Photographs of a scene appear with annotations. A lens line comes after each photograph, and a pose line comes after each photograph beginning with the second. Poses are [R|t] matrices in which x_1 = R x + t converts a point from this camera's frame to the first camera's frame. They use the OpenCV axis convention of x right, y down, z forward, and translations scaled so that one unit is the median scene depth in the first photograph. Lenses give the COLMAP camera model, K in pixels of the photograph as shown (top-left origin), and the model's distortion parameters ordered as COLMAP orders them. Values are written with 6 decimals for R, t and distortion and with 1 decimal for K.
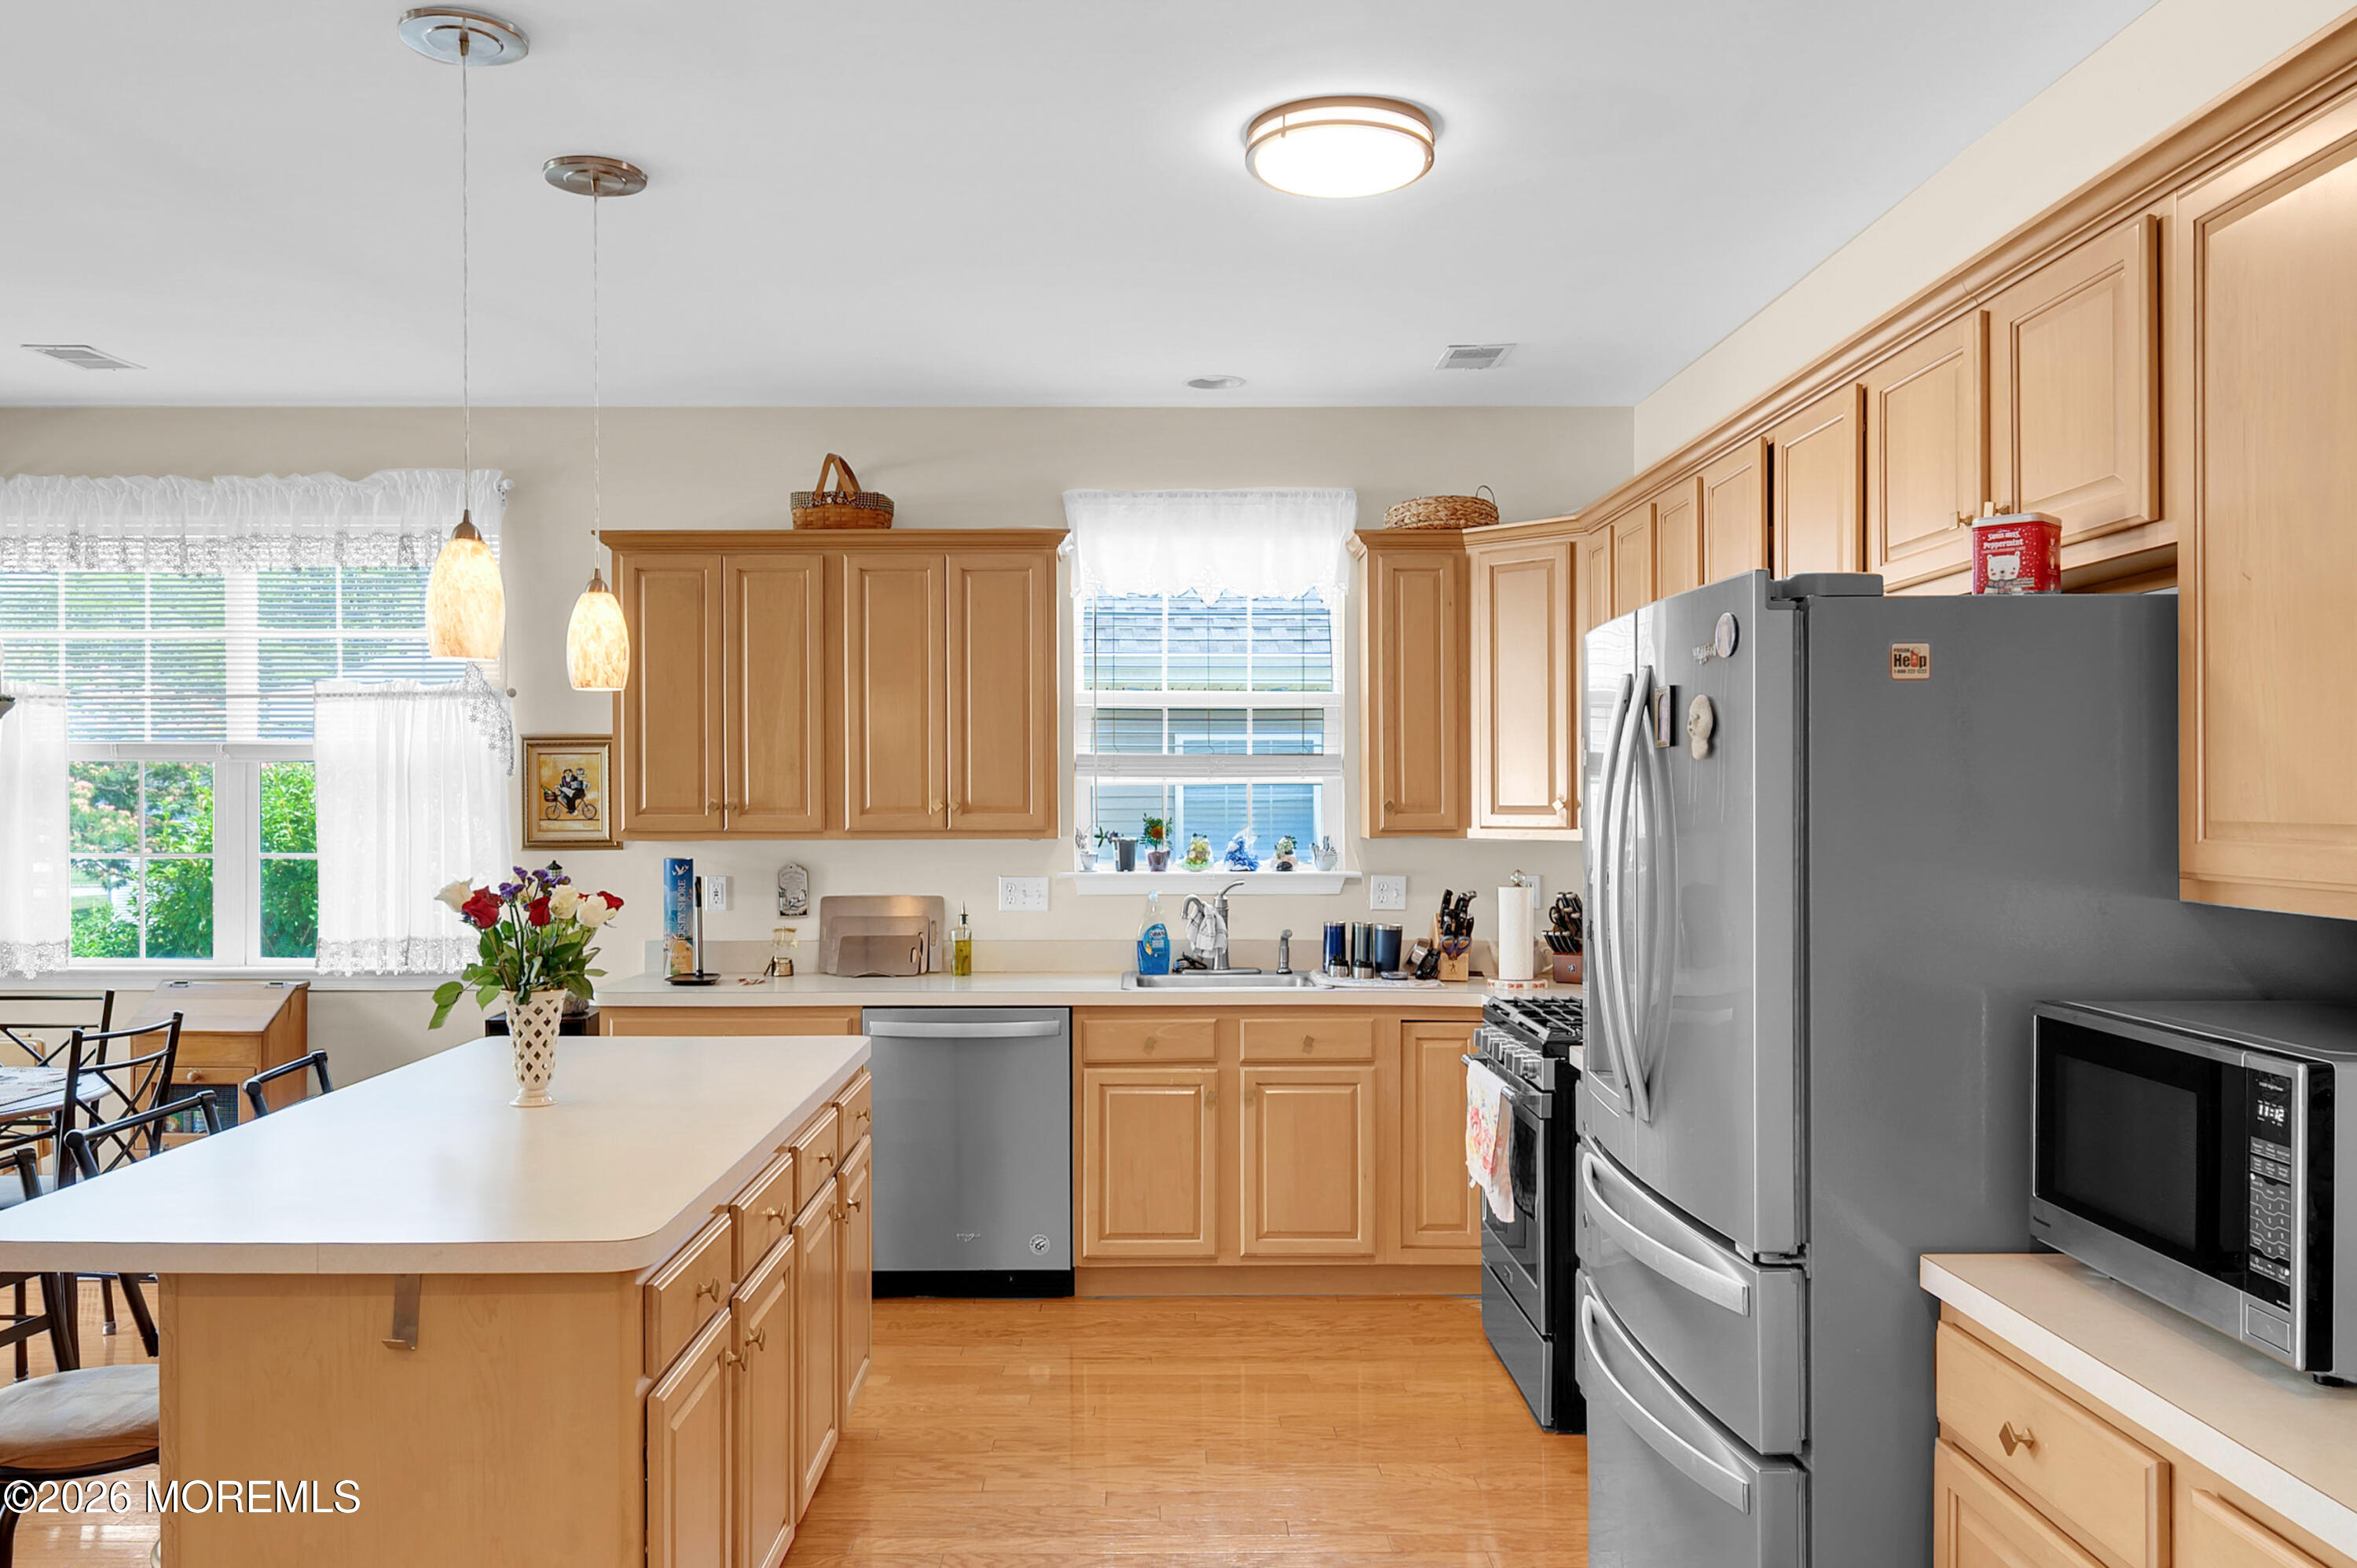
lens RADIAL K [[1745.5, 0, 1124.6], [0, 1745.5, 806.8], [0, 0, 1]] dist [0.052697, -0.006505]
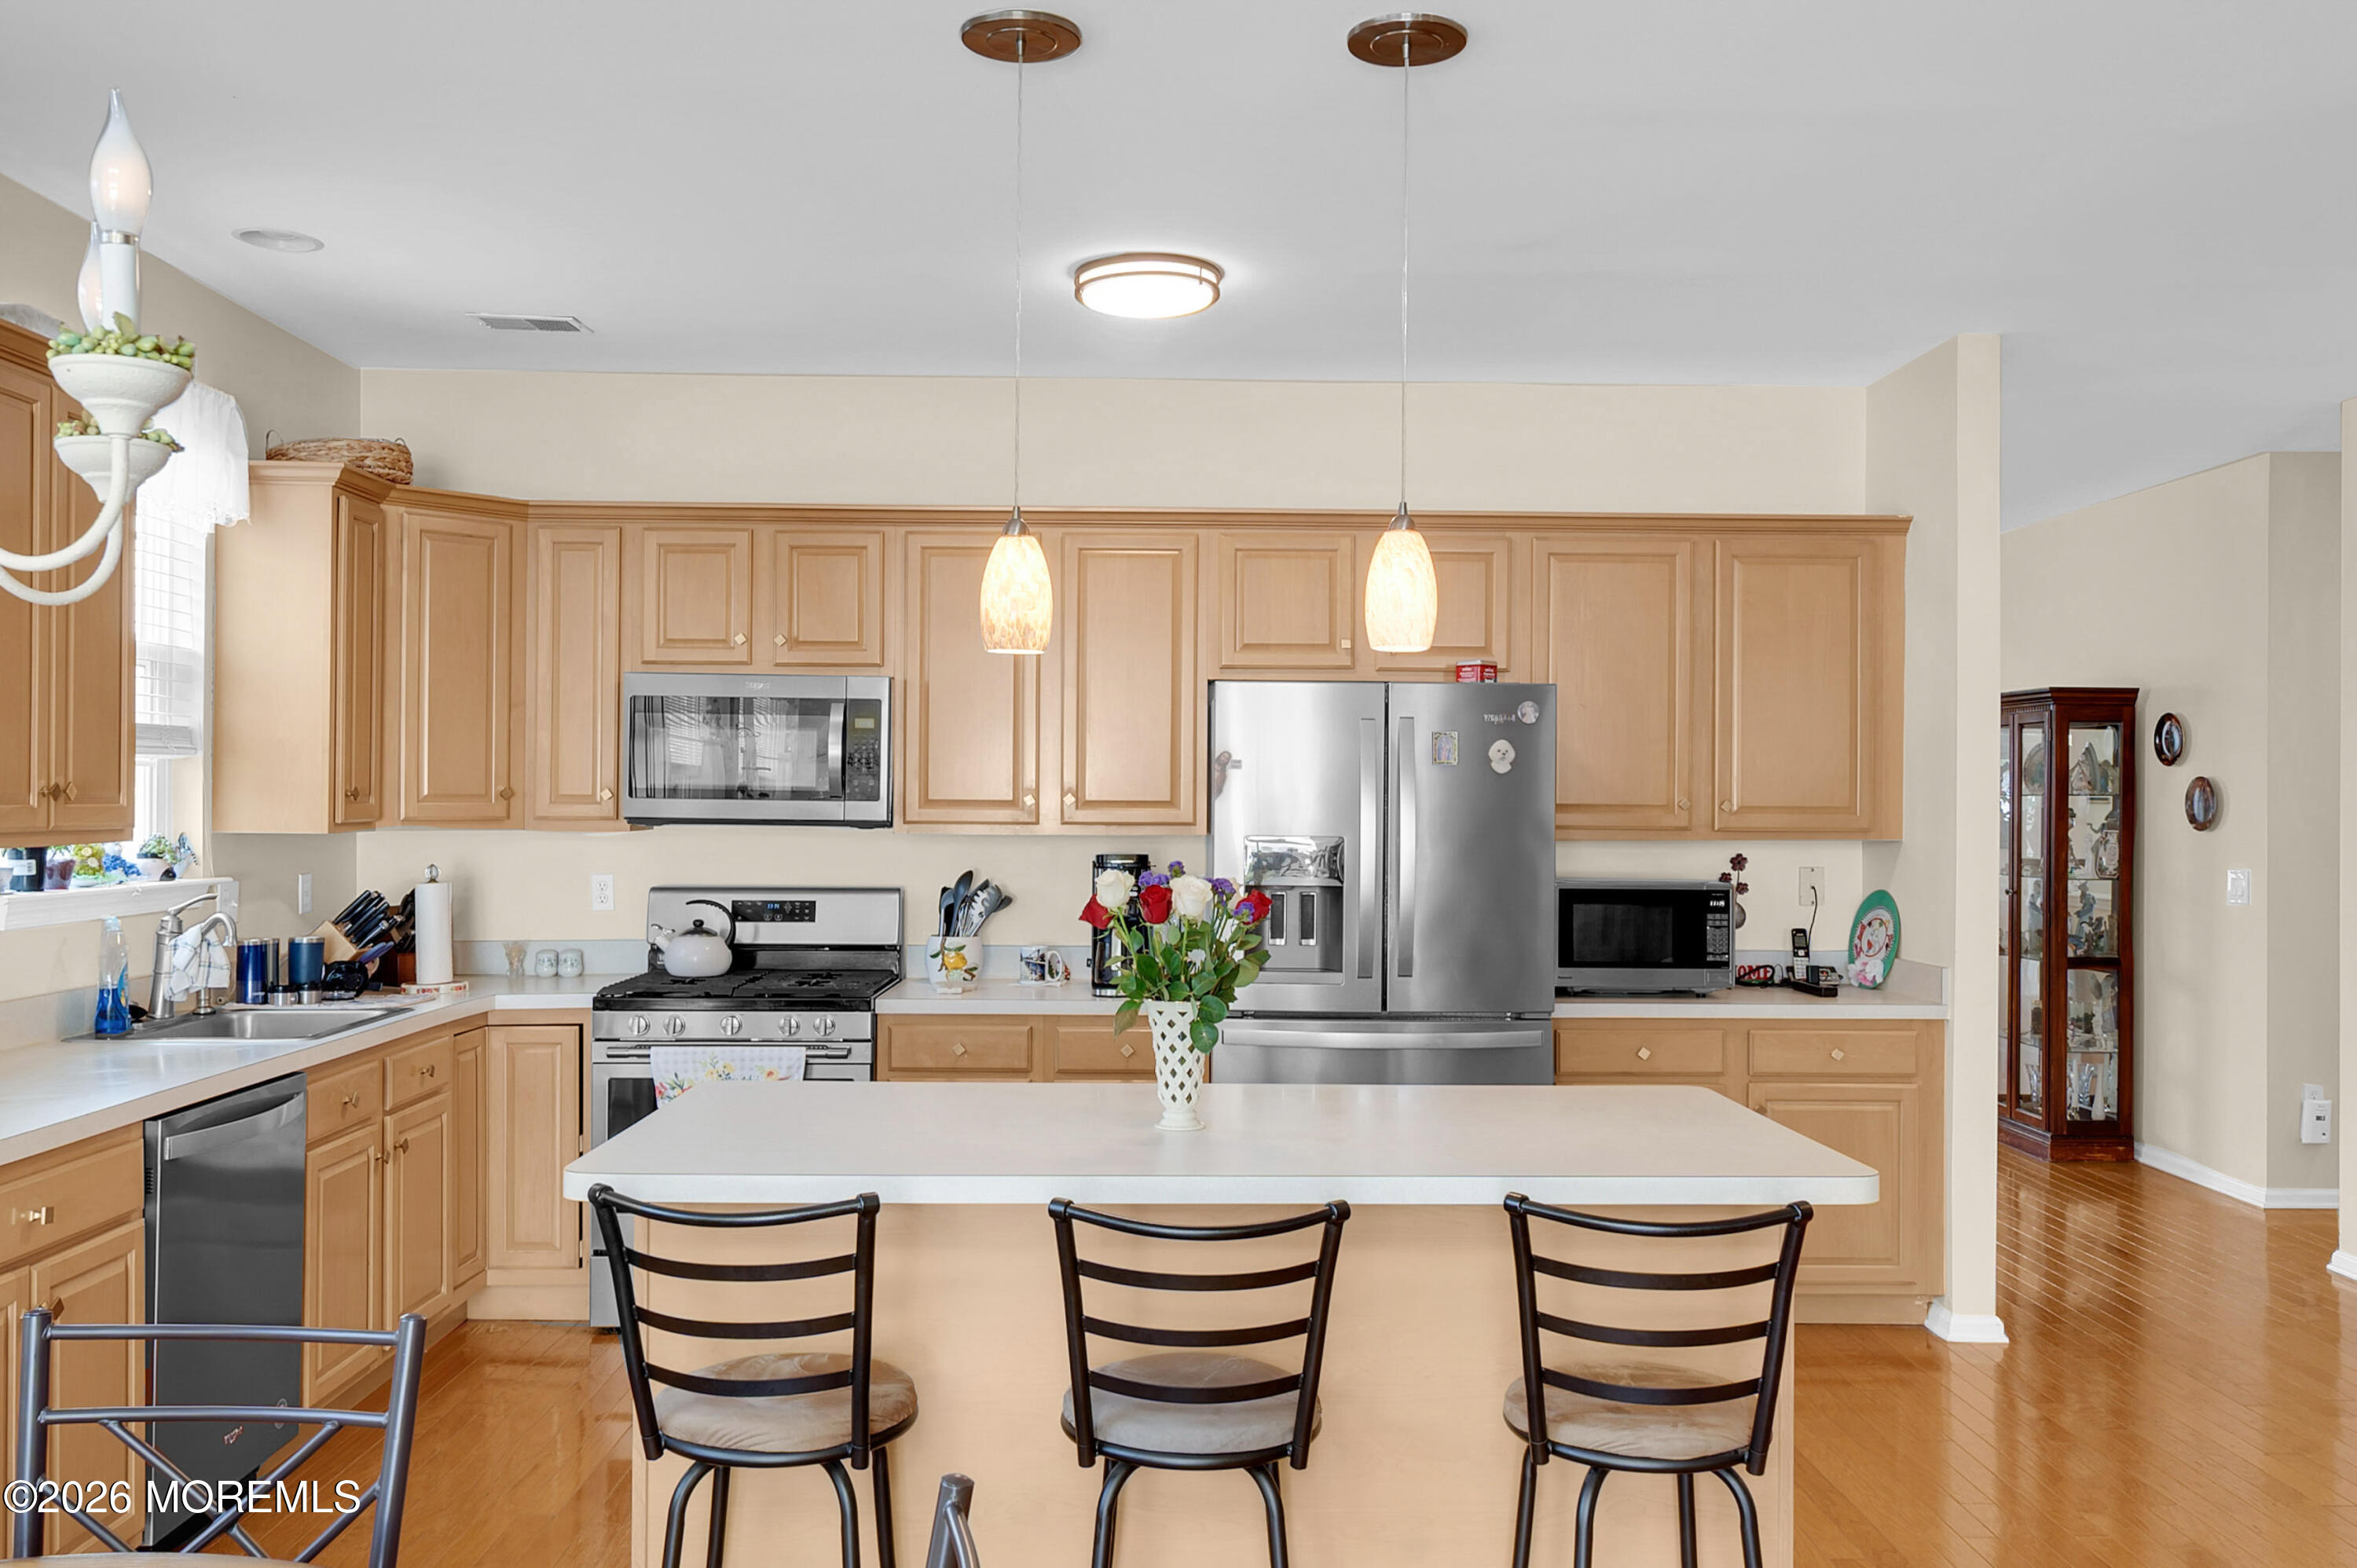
lens RADIAL K [[1778.8, 0, 1216.8], [0, 1778.8, 780.6], [0, 0, 1]] dist [-0.005851, -0.006874]
pose [[-0.048316, 0.009046, 0.998791, -0.722429], [-0.006315, 0.999936, -0.009362, -0.001826], [-0.998812, -0.006760, -0.048255, 0.612406]]
